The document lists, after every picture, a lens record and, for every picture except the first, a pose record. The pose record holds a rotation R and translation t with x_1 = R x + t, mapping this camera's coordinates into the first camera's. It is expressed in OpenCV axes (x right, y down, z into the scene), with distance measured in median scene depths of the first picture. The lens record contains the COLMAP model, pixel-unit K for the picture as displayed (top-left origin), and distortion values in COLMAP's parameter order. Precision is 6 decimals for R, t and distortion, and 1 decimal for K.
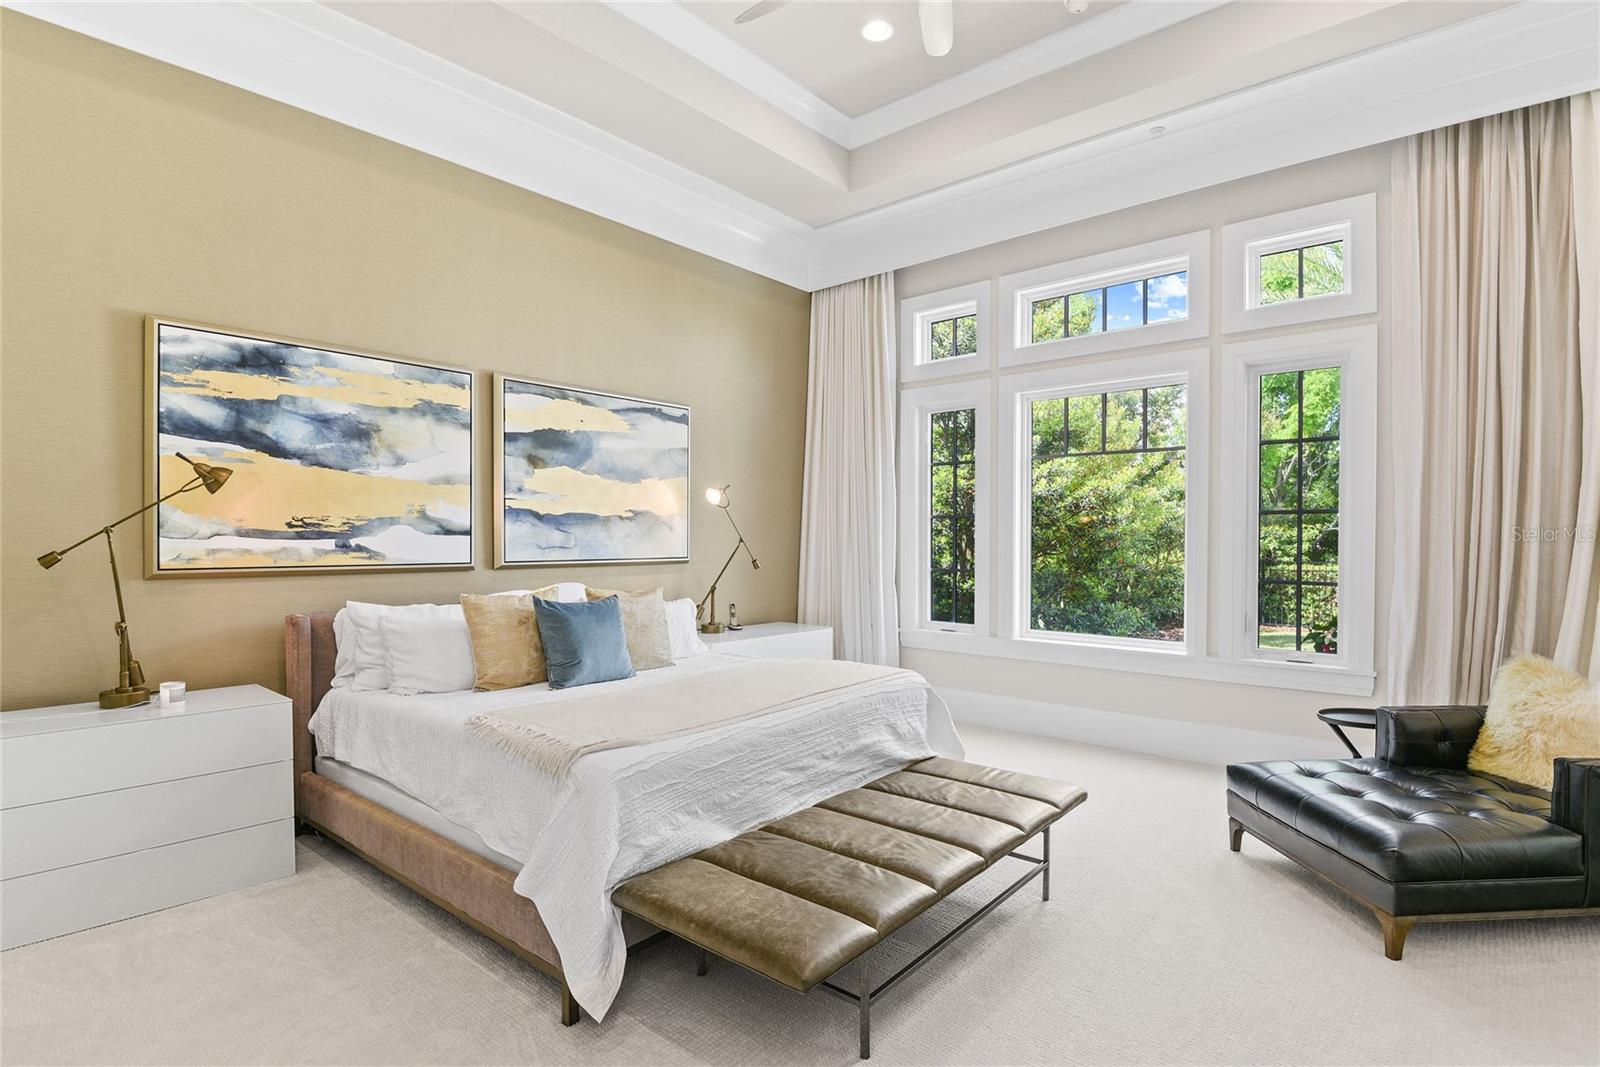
lens RADIAL K [[785.6, 0, 800.0], [0, 785.6, 533.5], [0, 0, 1]] dist [0.046350, -0.035968]
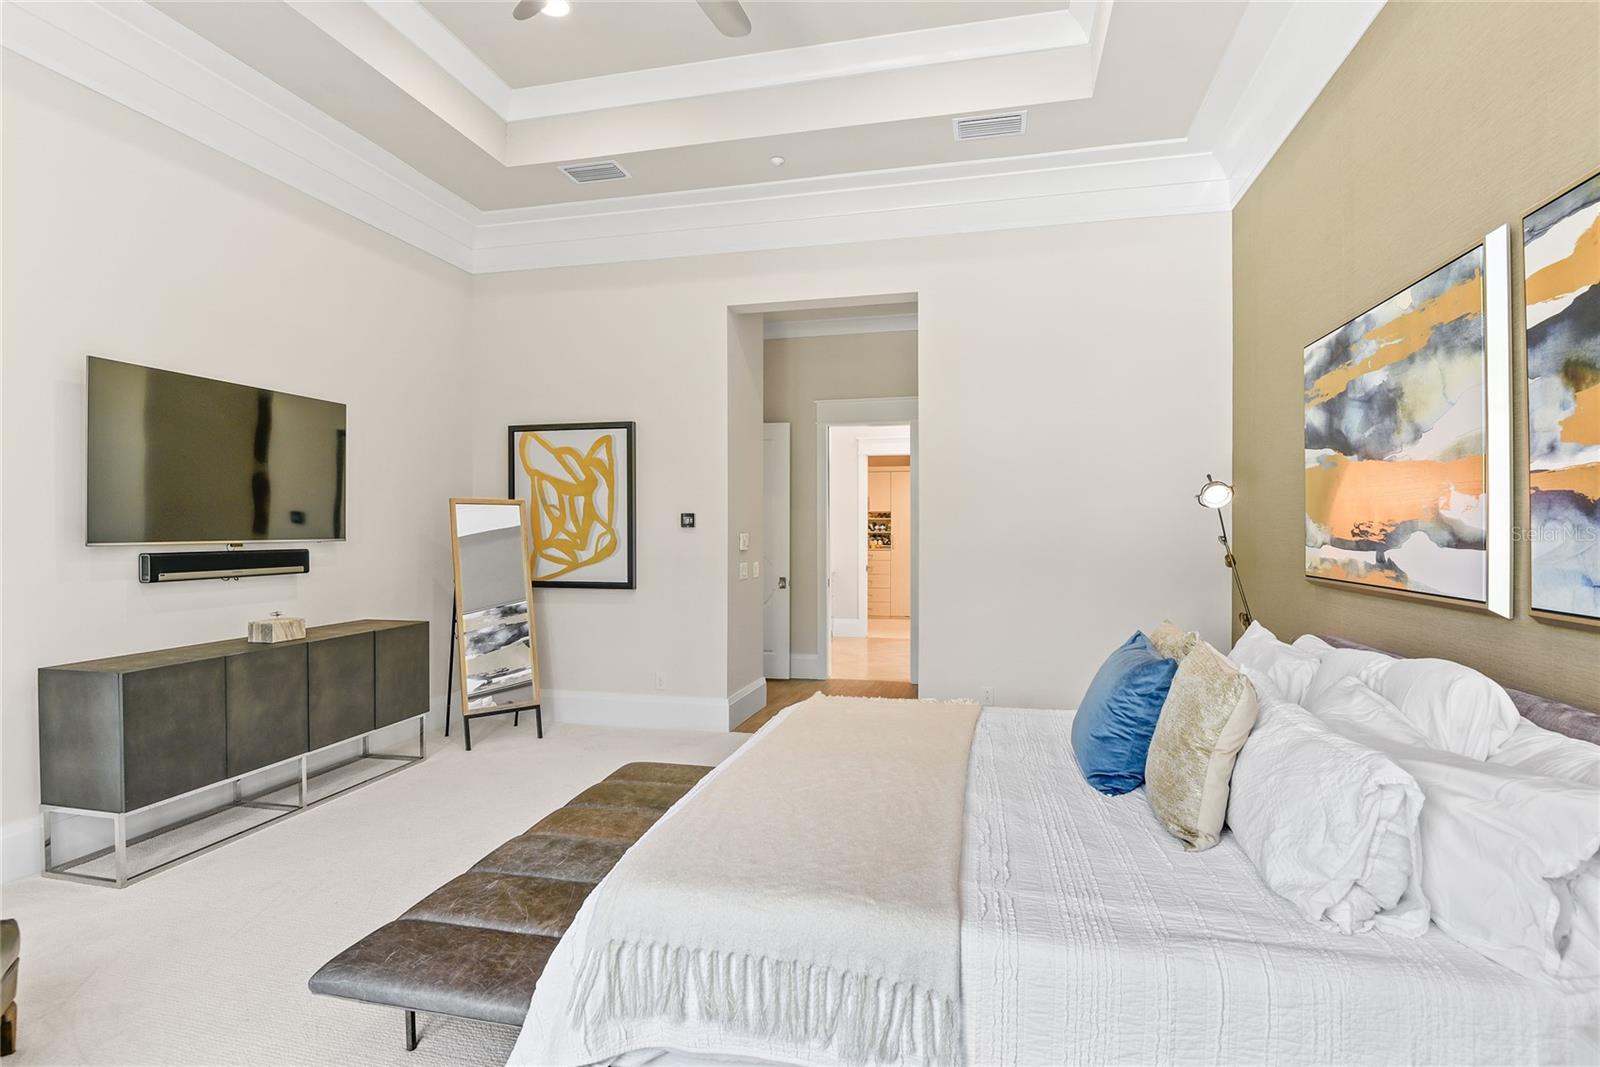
lens RADIAL K [[785.6, 0, 800.0], [0, 785.6, 533.5], [0, 0, 1]] dist [0.046350, -0.035968]
pose [[-0.886268, -0.002795, -0.463164, 0.218974], [-0.002514, 0.999996, -0.001224, -0.006347], [0.463166, 0.000080, -0.886272, 1.192479]]
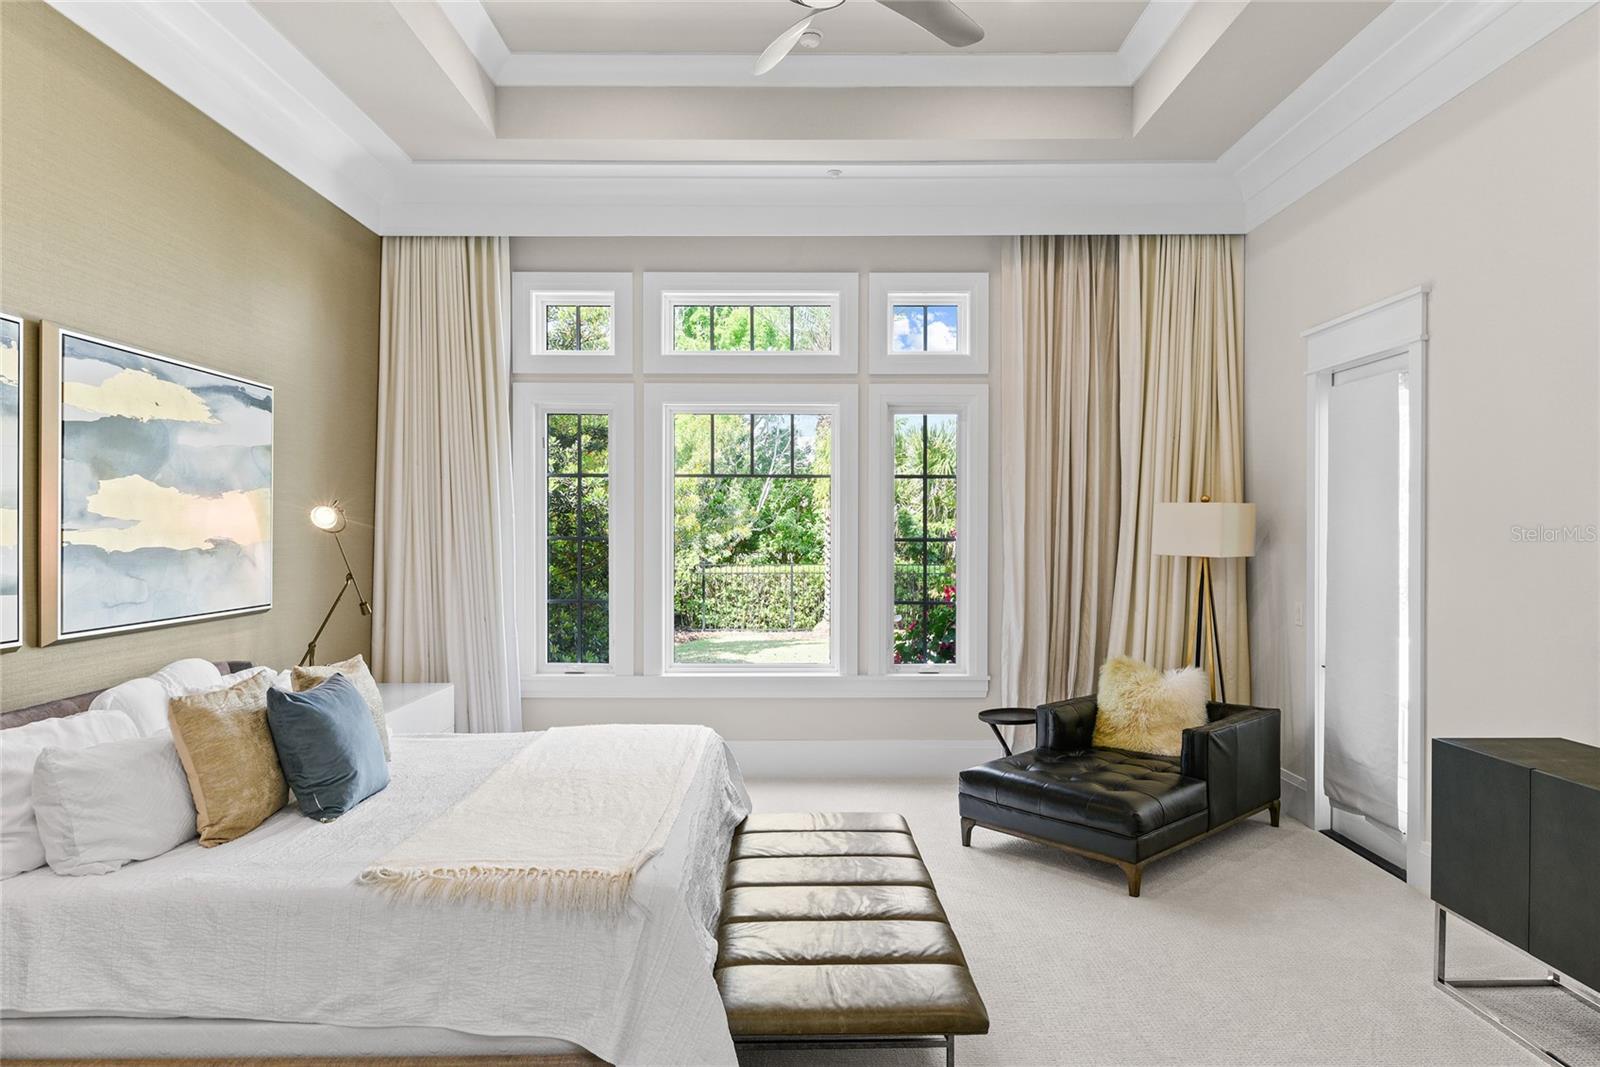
lens RADIAL K [[965.0, 0, 800.0], [0, 965.0, 533.5], [0, 0, 1]] dist [0.028290, -0.000173]
pose [[0.771806, -0.001179, 0.635857, -0.405382], [-0.001445, 0.999992, 0.003607, -0.043878], [-0.635857, -0.003703, 0.771798, 0.056871]]
